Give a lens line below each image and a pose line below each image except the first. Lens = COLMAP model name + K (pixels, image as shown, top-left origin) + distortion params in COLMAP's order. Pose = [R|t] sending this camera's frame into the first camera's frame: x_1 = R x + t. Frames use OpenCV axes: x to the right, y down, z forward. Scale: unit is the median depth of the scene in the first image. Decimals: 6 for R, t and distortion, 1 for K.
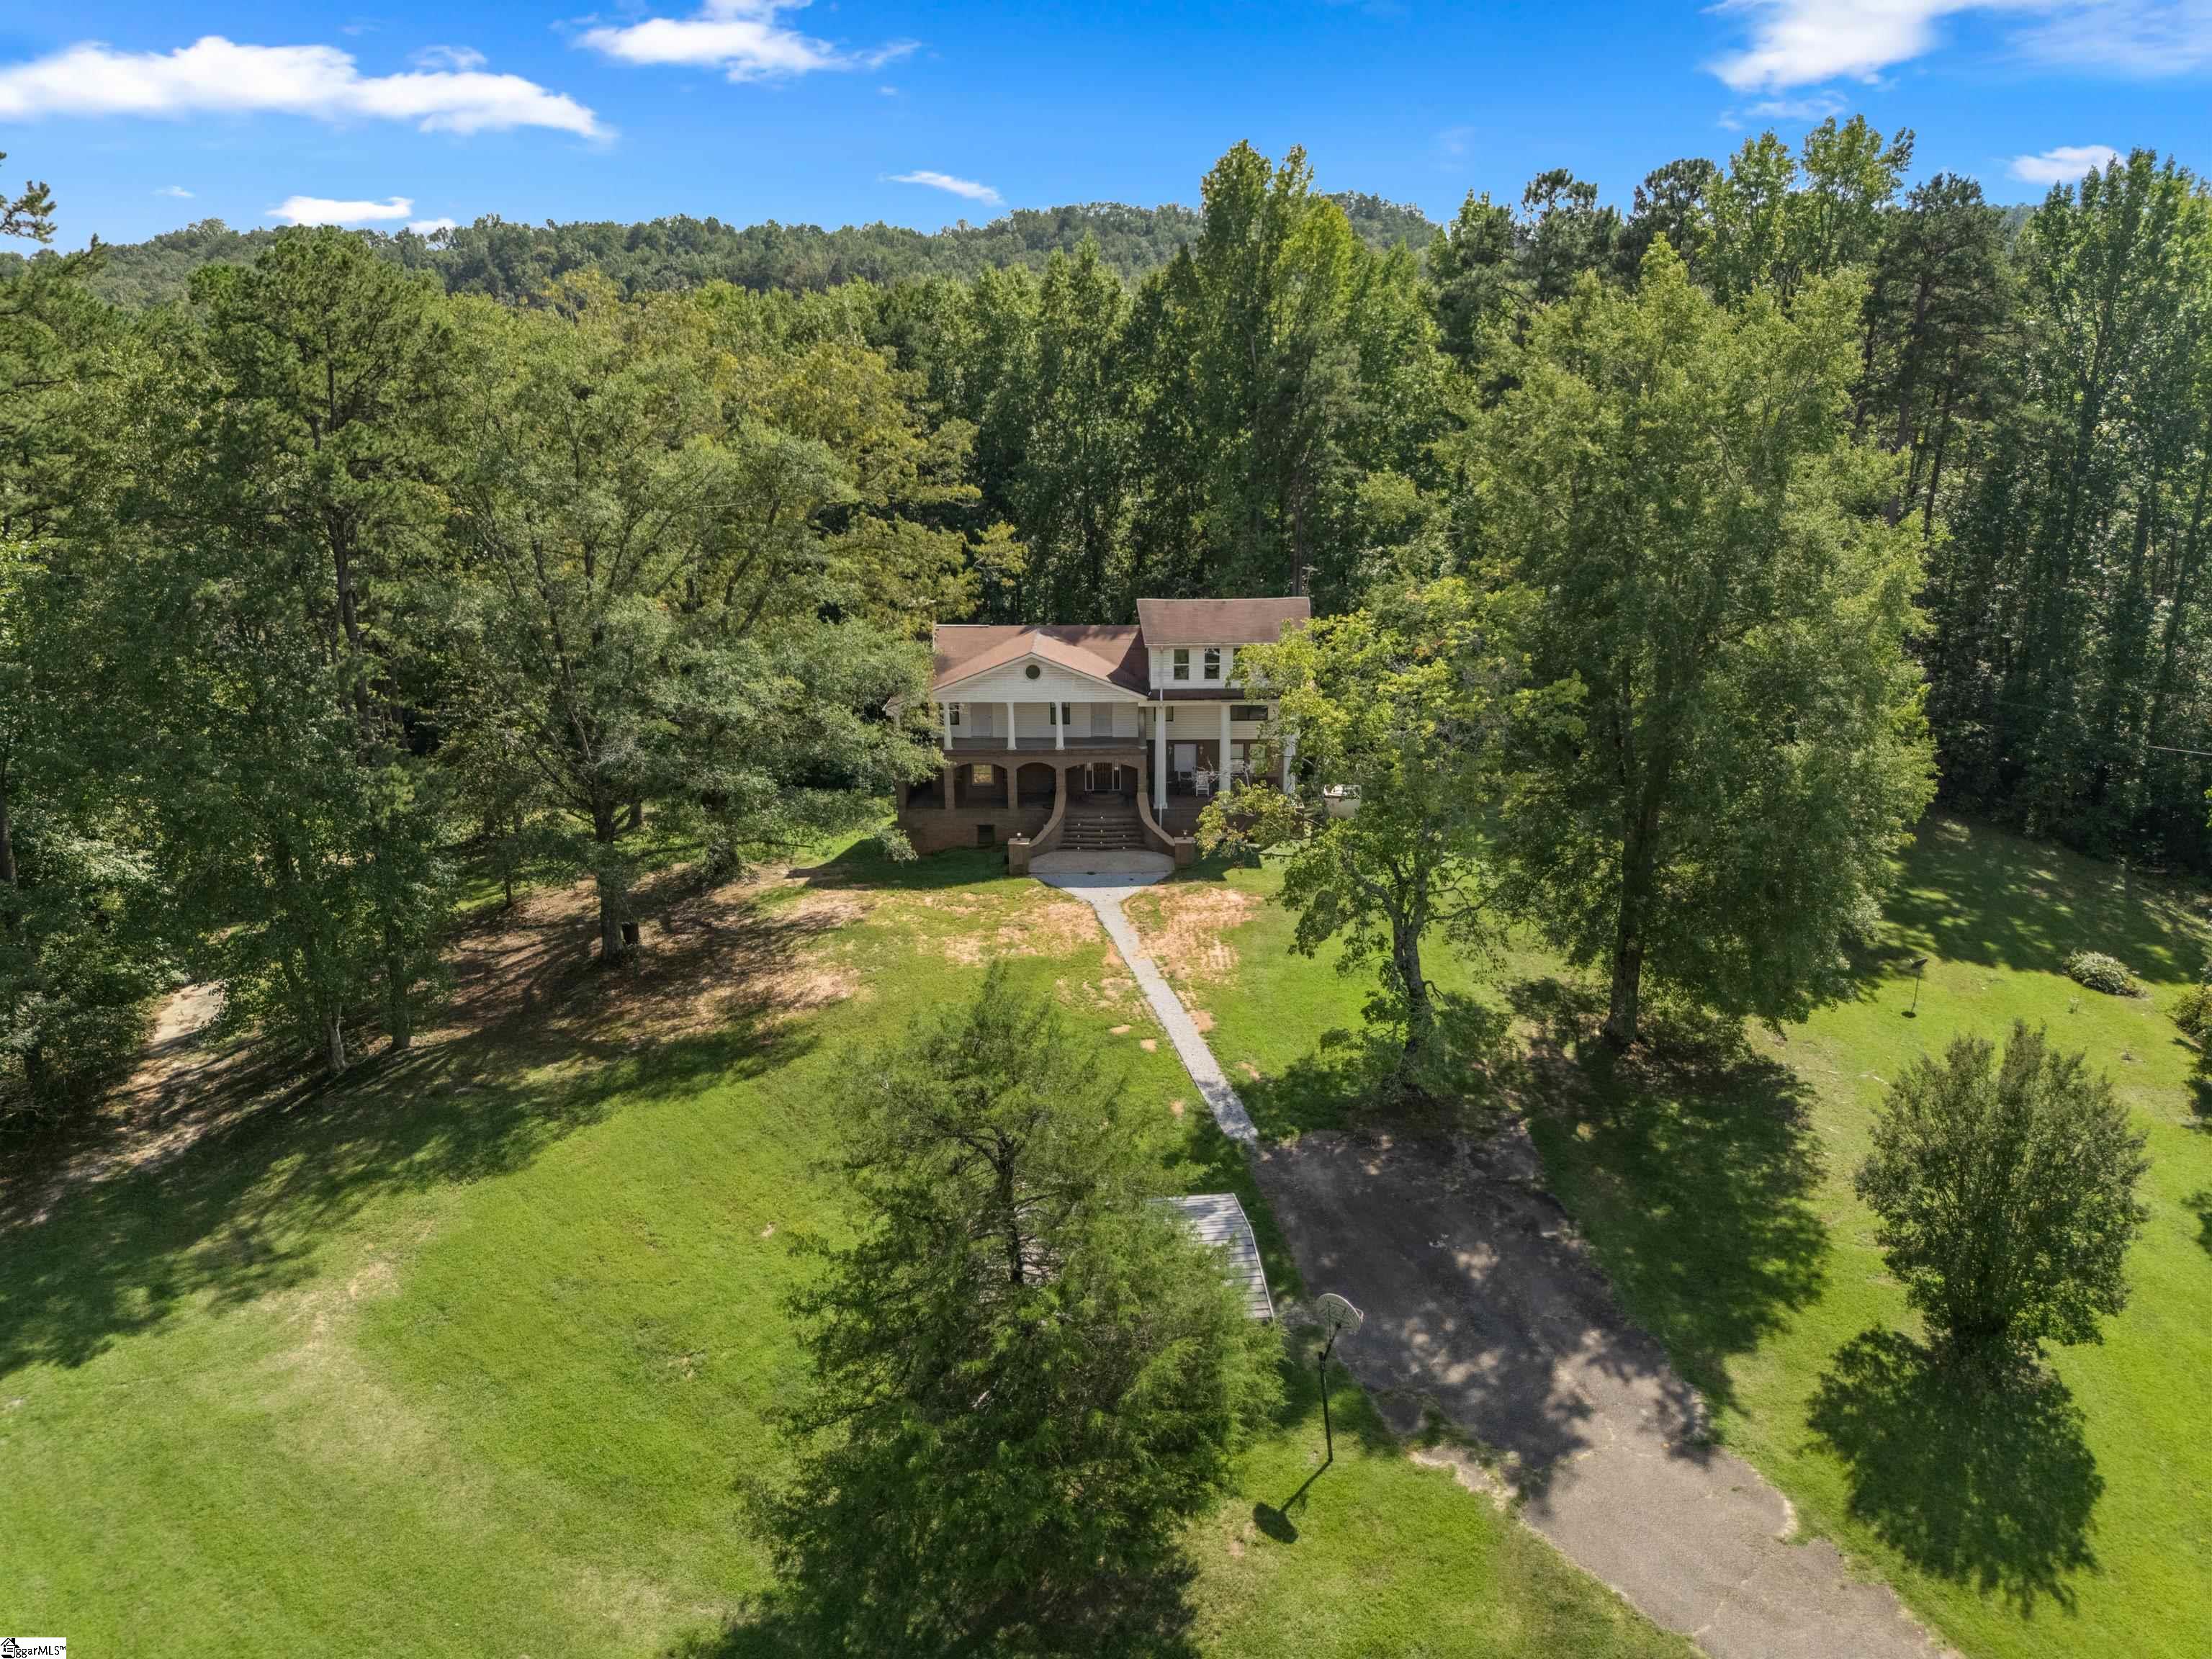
lens RADIAL K [[1619.2, 0, 1108.4], [0, 1619.2, 824.2], [0, 0, 1]] dist [0.042692, -0.034690]
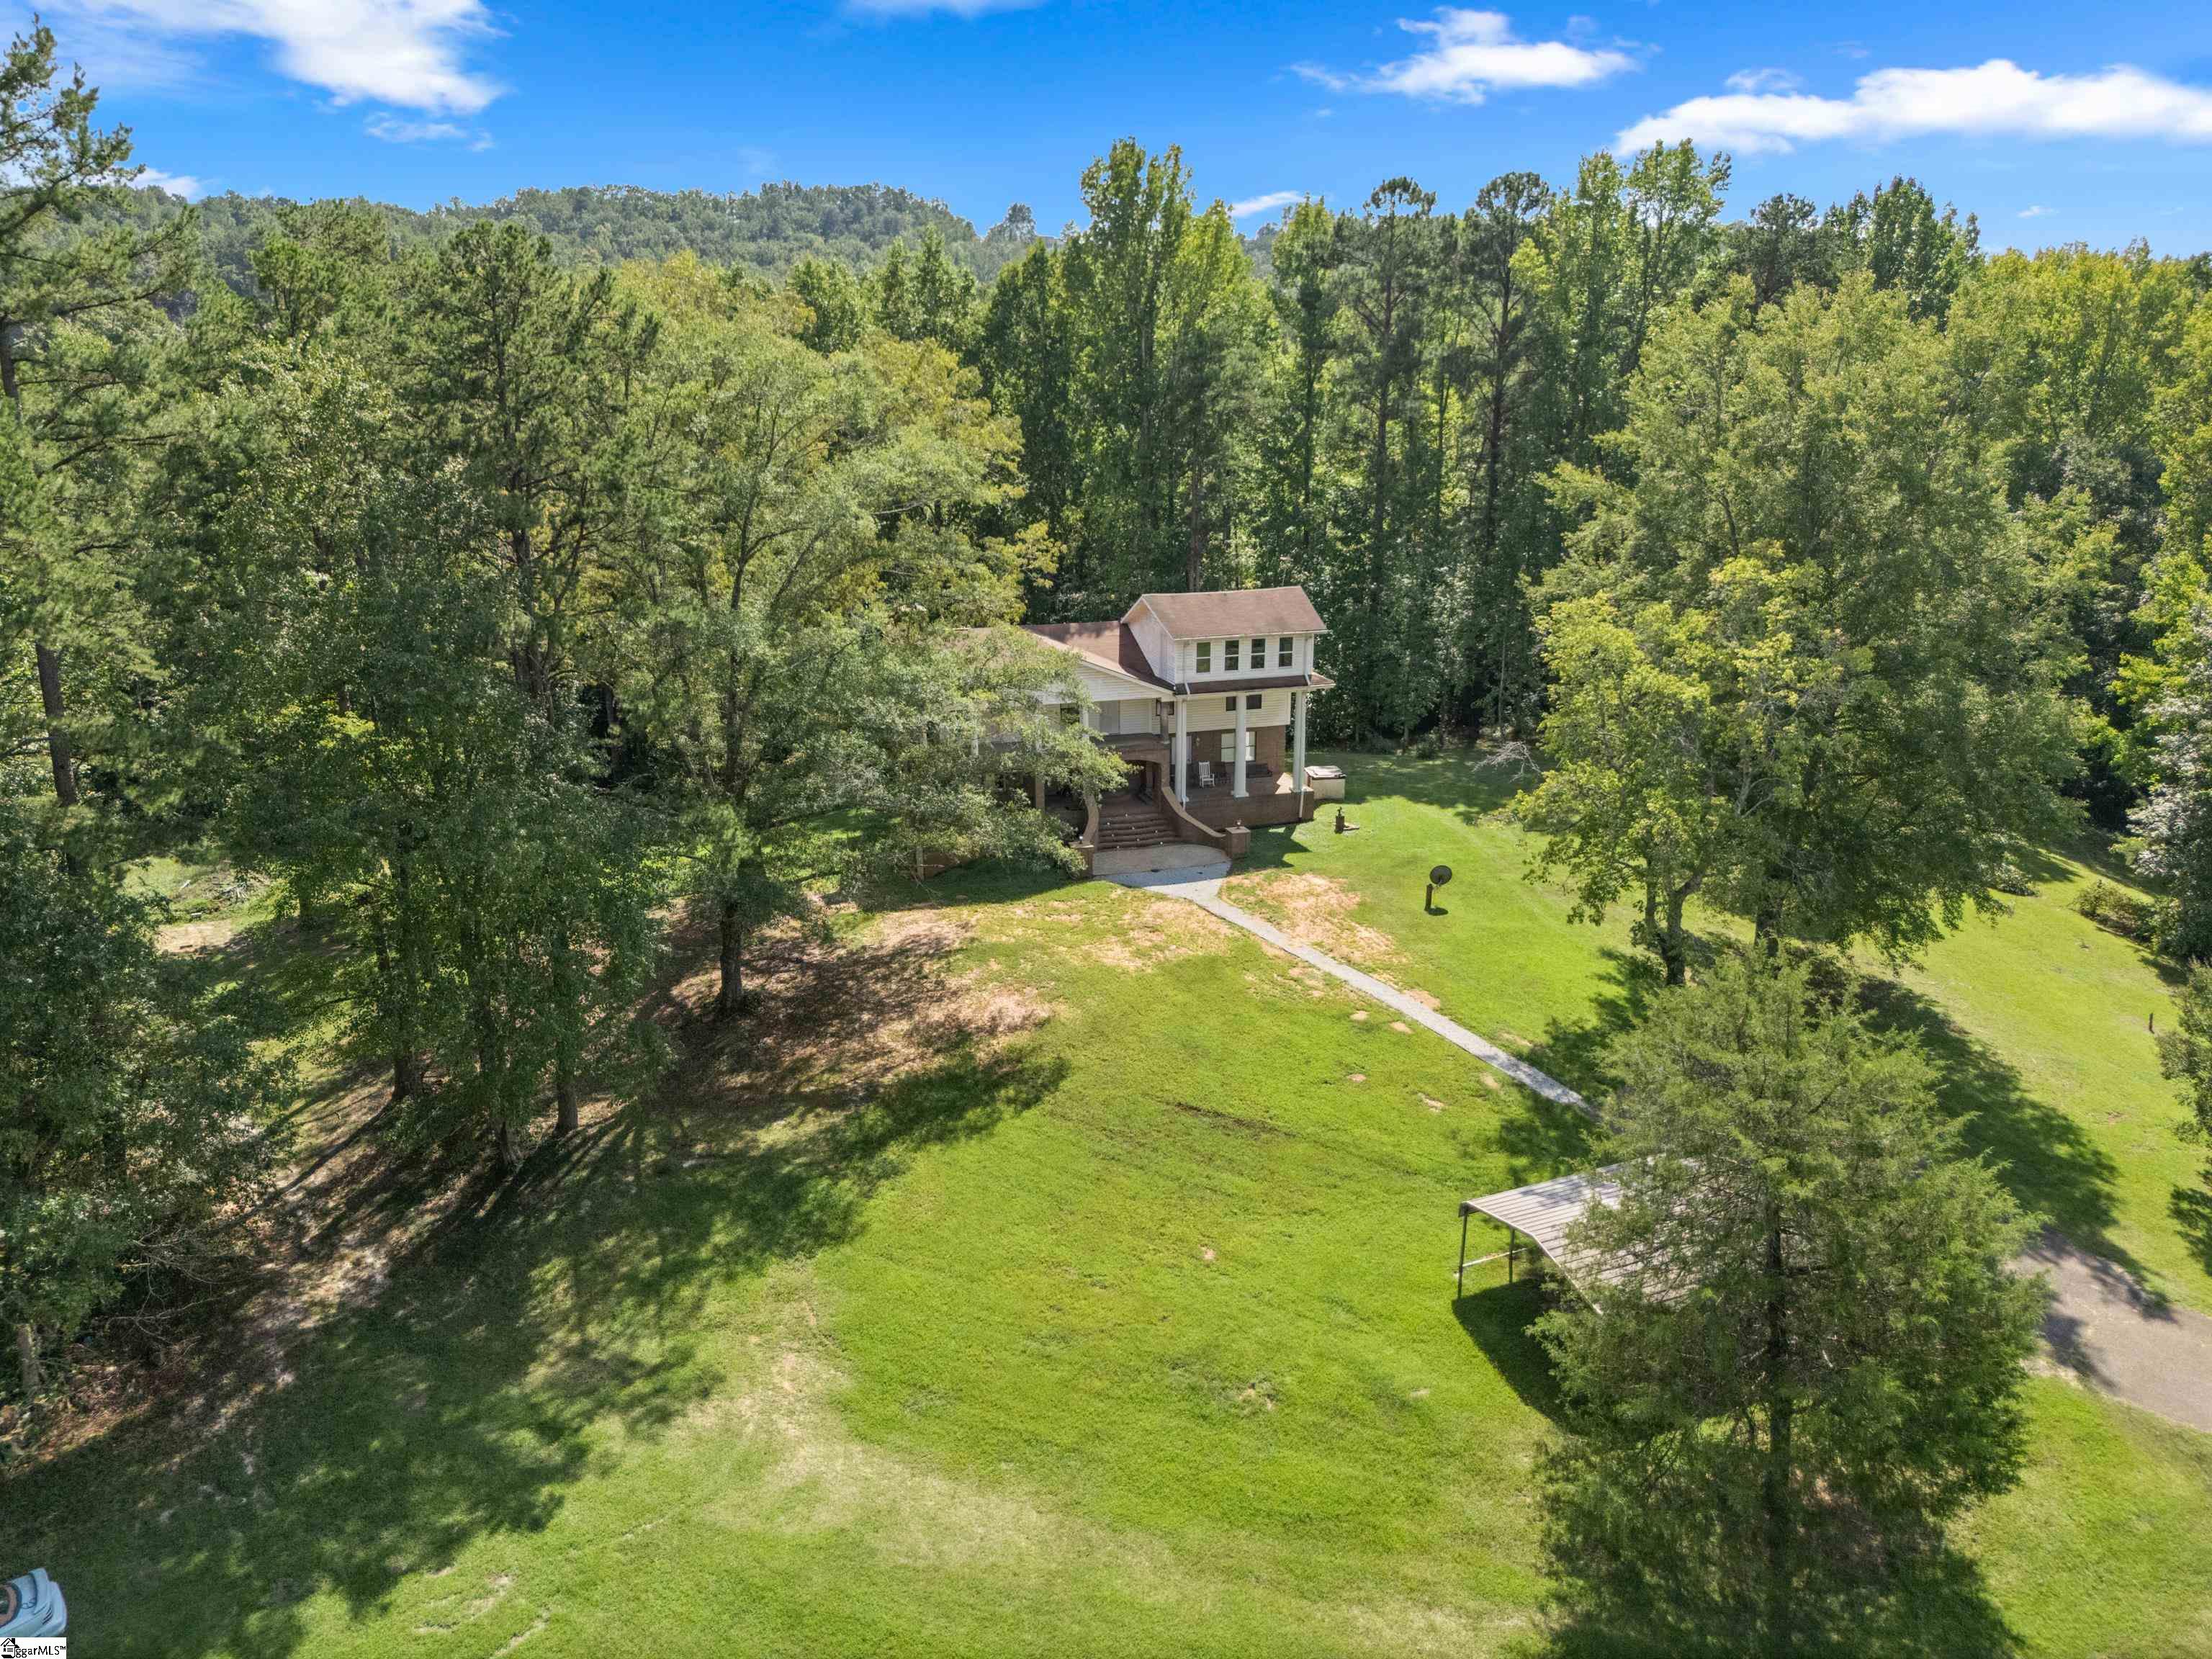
lens RADIAL K [[1619.2, 0, 1094.5], [0, 1619.2, 829.0], [0, 0, 1]] dist [0.042692, -0.034690]
pose [[0.955622, -0.078851, 0.283848, -0.601701], [0.076818, 0.996877, 0.018306, -0.029982], [-0.284405, 0.004311, 0.958694, 0.098146]]
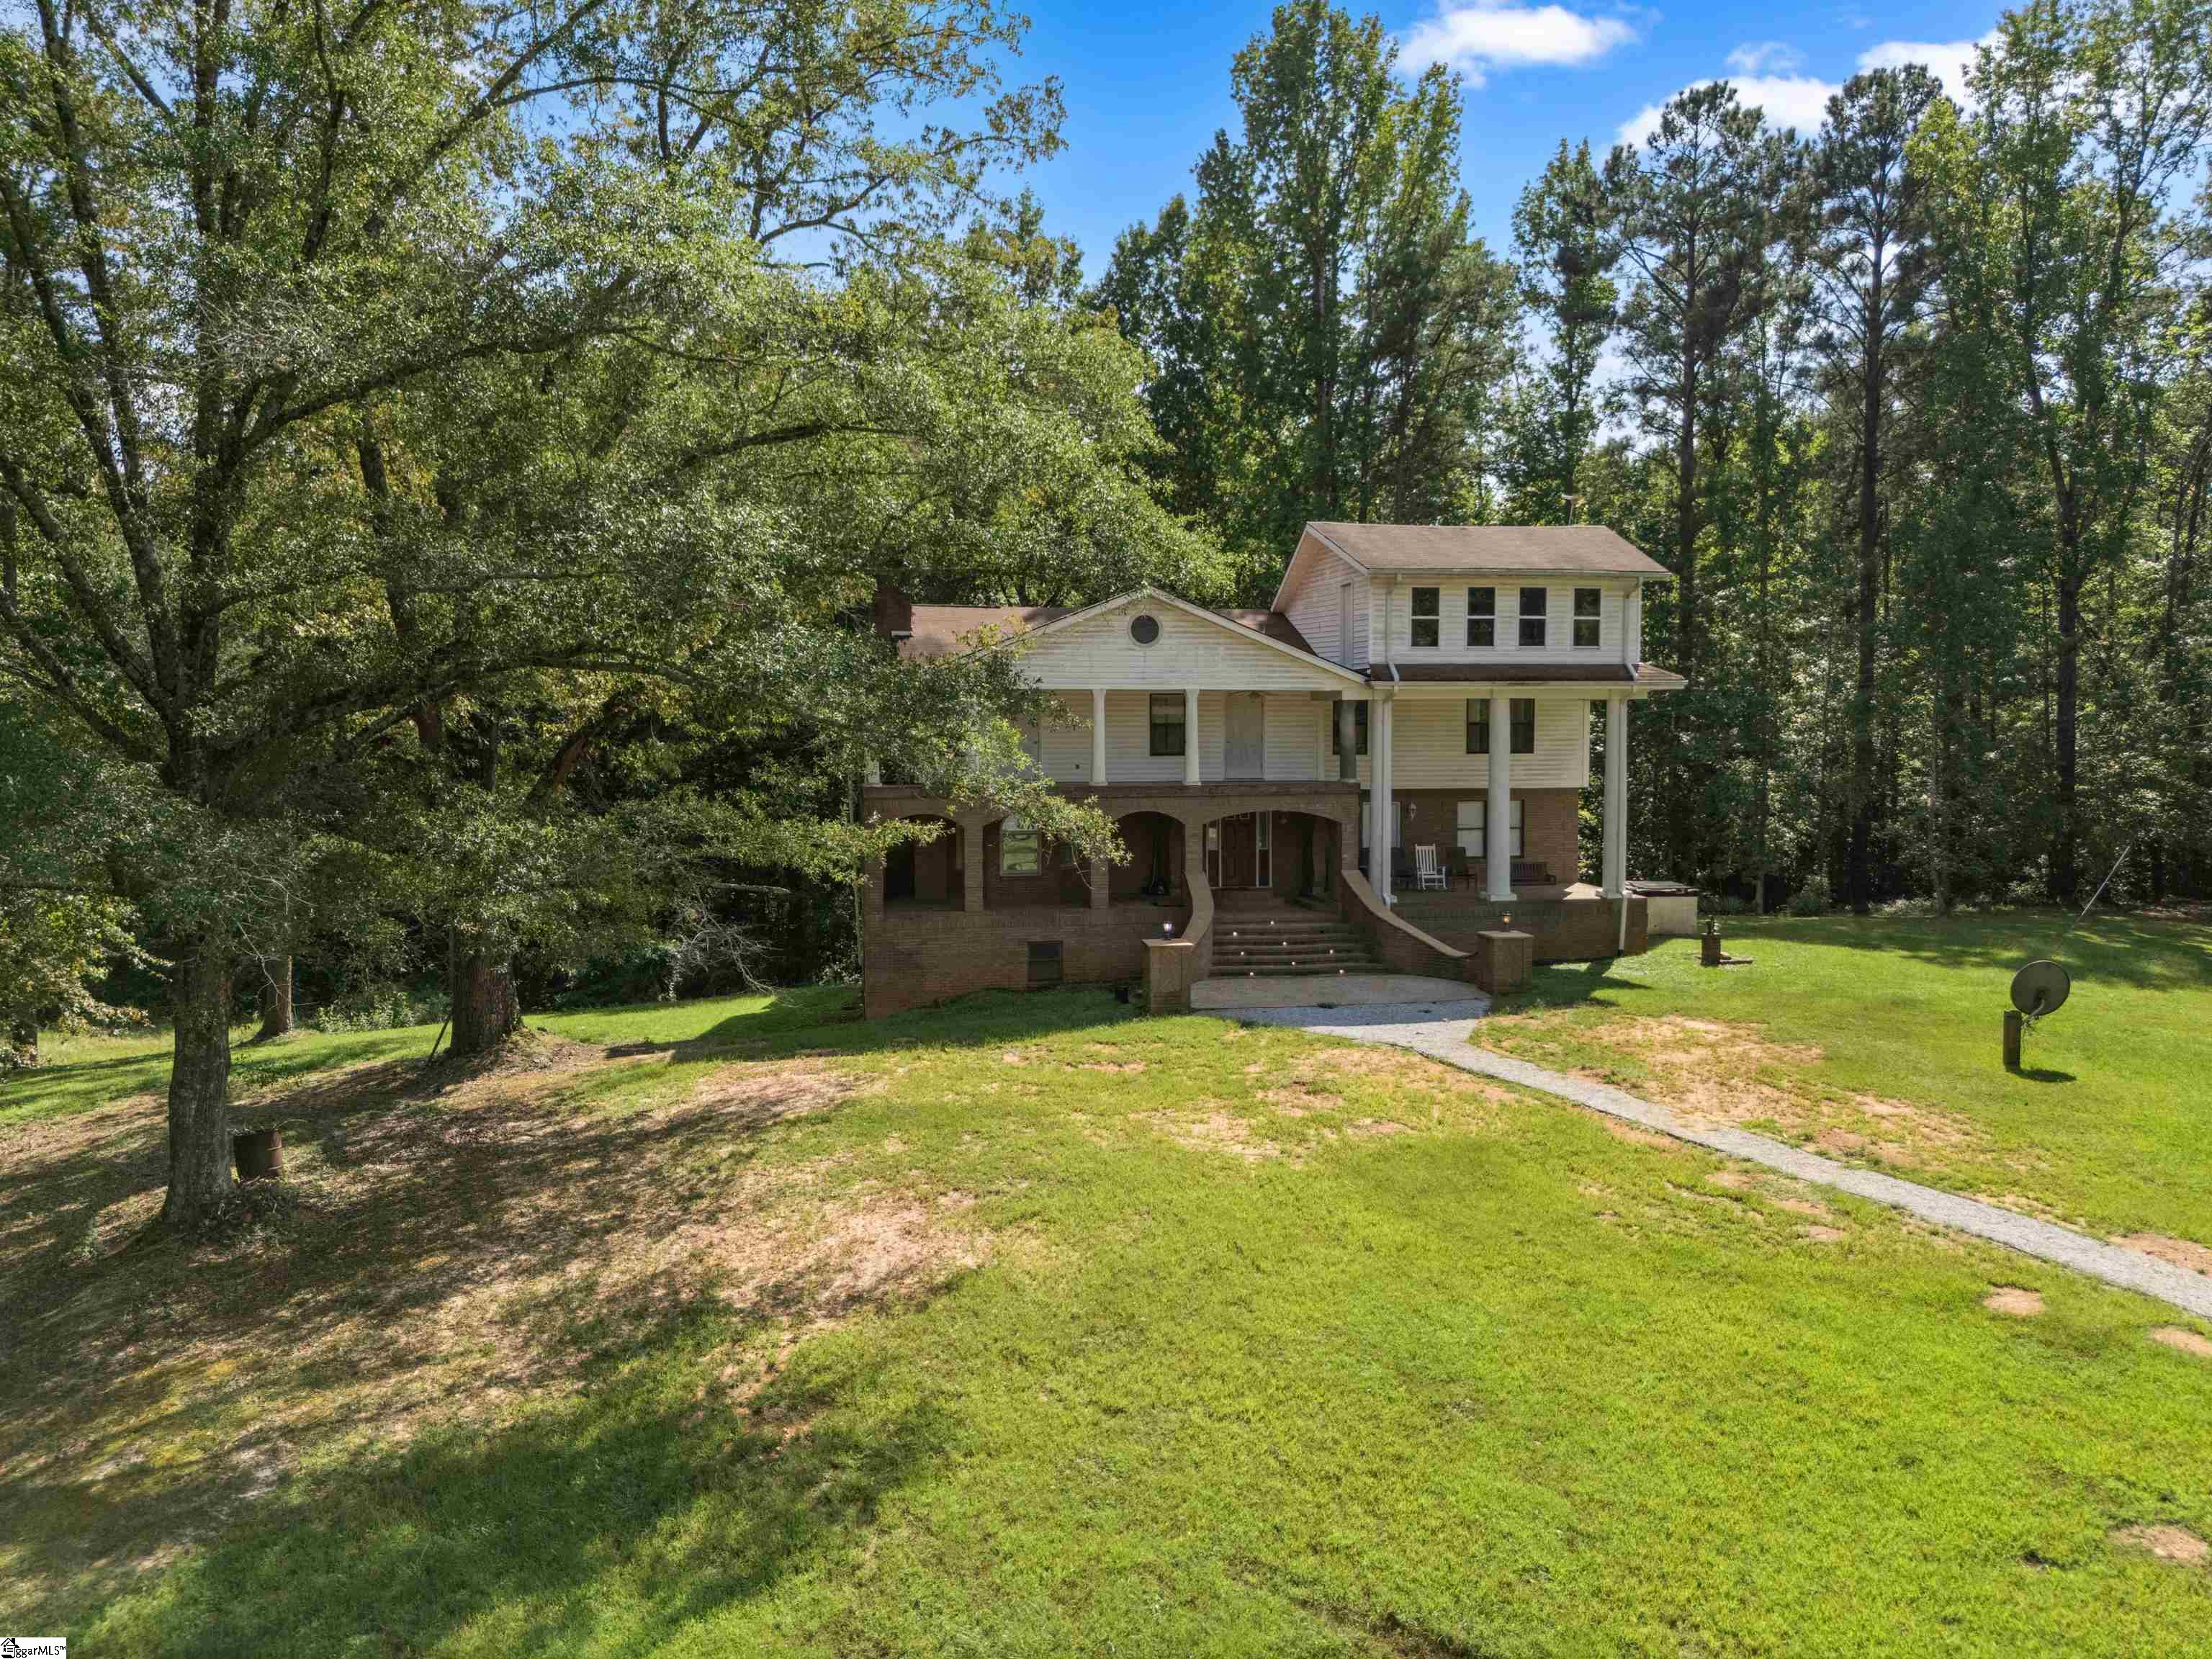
lens RADIAL K [[1619.2, 0, 1134.1], [0, 1619.2, 844.8], [0, 0, 1]] dist [0.042692, -0.034690]
pose [[0.979534, -0.008342, 0.201104, -0.289059], [0.048857, 0.979114, -0.197356, 0.135272], [-0.195257, 0.203142, 0.959483, 1.021864]]
